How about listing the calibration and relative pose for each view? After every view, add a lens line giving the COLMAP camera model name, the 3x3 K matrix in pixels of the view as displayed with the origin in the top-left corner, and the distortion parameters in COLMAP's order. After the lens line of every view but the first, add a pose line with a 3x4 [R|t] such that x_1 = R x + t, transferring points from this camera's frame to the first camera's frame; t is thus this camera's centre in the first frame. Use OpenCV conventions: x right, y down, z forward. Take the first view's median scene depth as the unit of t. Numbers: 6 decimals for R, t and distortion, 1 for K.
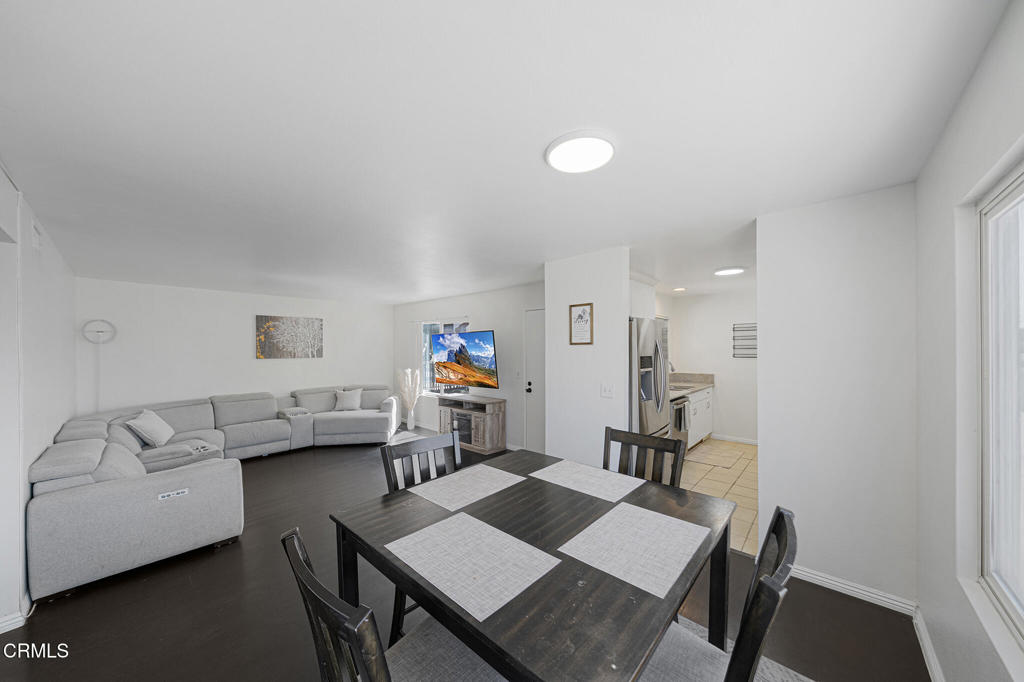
lens RADIAL K [[356.4, 0, 510.5], [0, 356.4, 350.7], [0, 0, 1]] dist [0.000825, 0.000039]
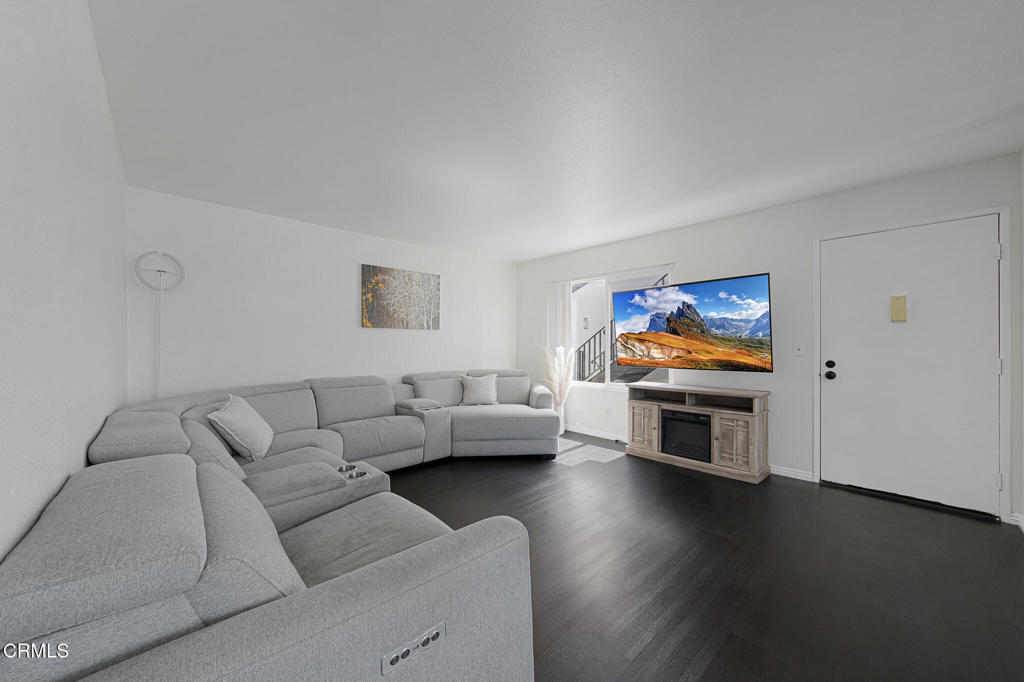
lens RADIAL K [[379.3, 0, 512.0], [0, 379.3, 341.0], [0, 0, 1]] dist [-0.000525, -0.000015]
pose [[0.997123, 0.006256, -0.075544, -0.387458], [-0.007385, 0.999865, -0.014672, 0.061692], [0.075442, 0.015188, 0.997034, 0.305904]]
